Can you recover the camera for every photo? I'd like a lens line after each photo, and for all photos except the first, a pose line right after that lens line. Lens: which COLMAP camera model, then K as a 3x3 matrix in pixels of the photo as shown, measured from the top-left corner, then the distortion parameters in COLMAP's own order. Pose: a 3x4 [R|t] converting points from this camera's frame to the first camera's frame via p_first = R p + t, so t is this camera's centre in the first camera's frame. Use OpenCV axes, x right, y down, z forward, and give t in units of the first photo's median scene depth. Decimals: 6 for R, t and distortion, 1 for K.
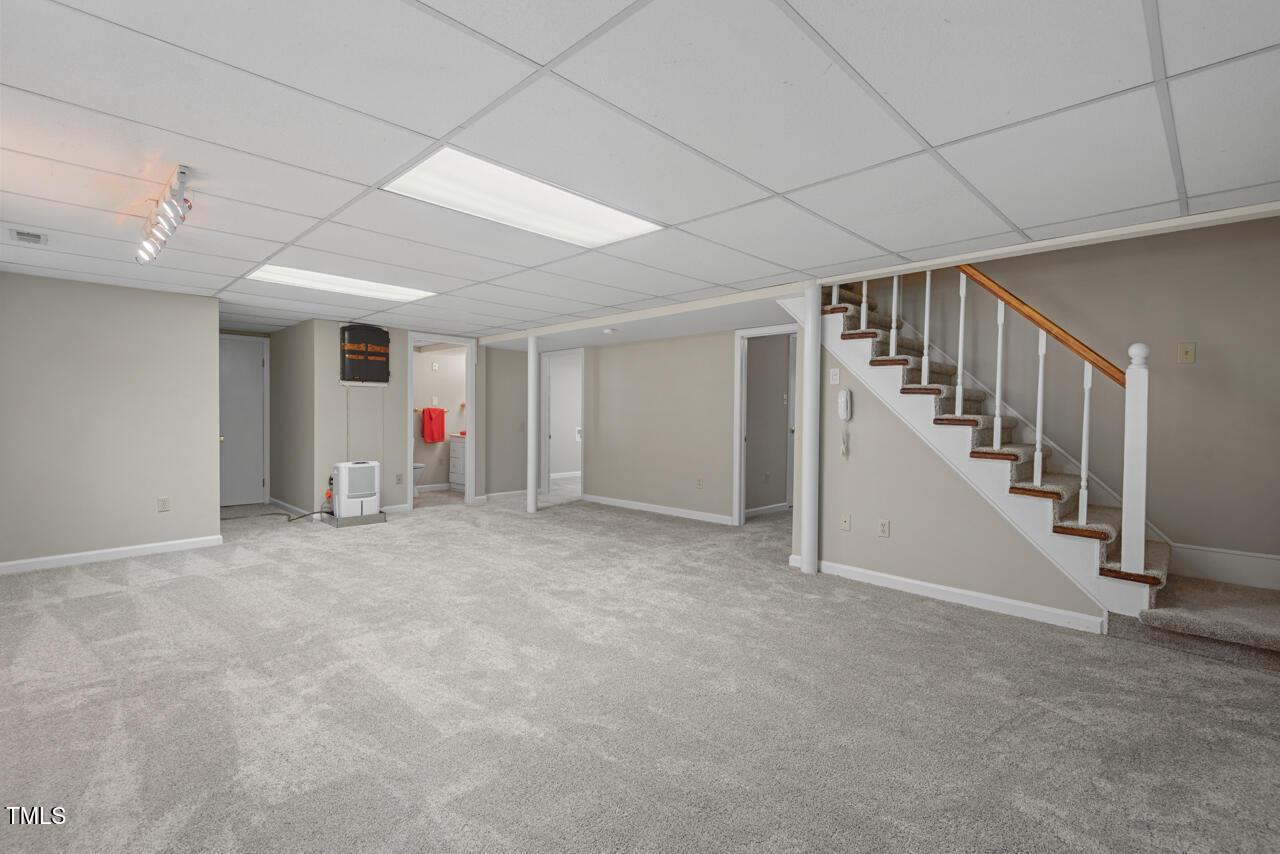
lens RADIAL K [[577.8, 0, 645.2], [0, 577.8, 423.2], [0, 0, 1]] dist [0.030867, -0.000341]
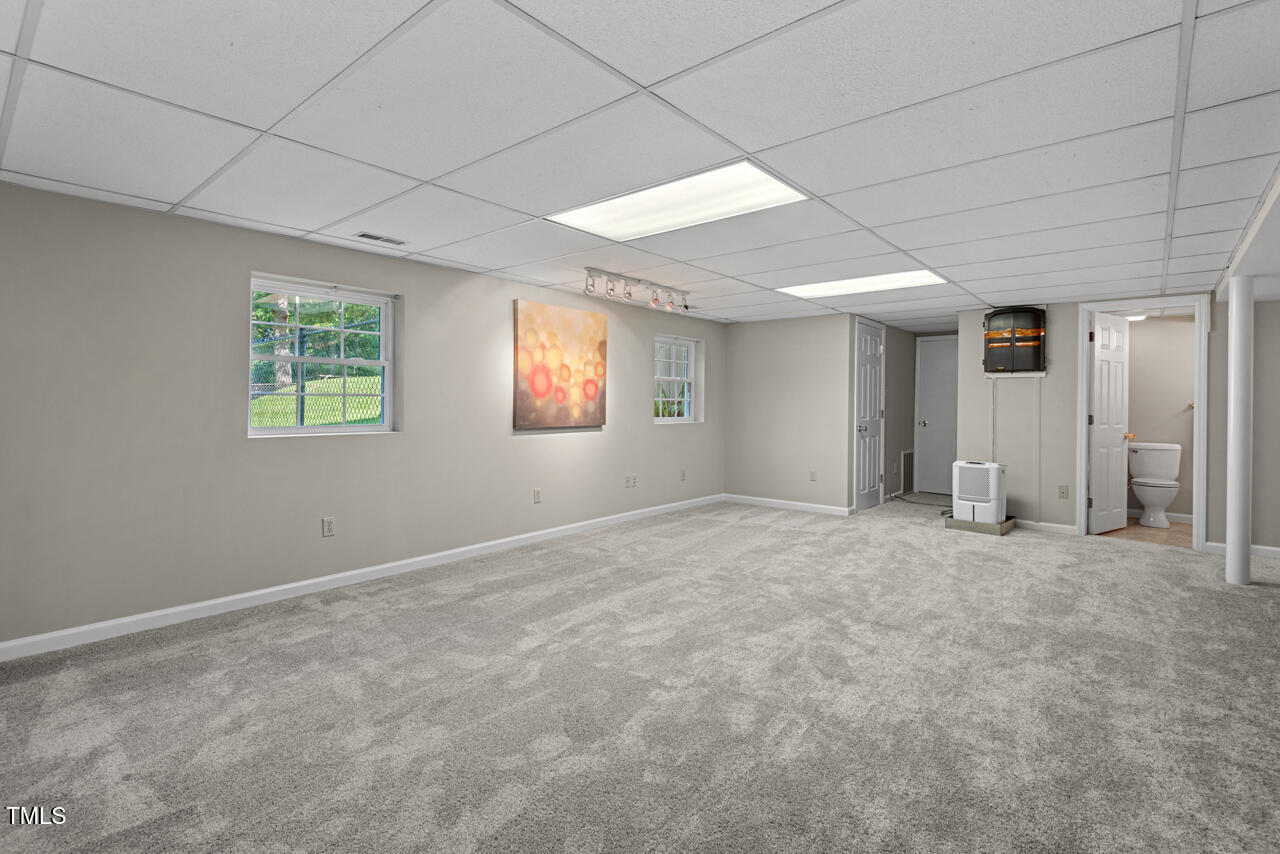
lens RADIAL K [[595.0, 0, 641.4], [0, 595.0, 402.9], [0, 0, 1]] dist [0.031981, -0.019964]
pose [[0.065499, -0.006810, -0.997829, 0.387242], [-0.023075, 0.999699, -0.008338, -0.005176], [0.997586, 0.023571, 0.065322, 0.393804]]
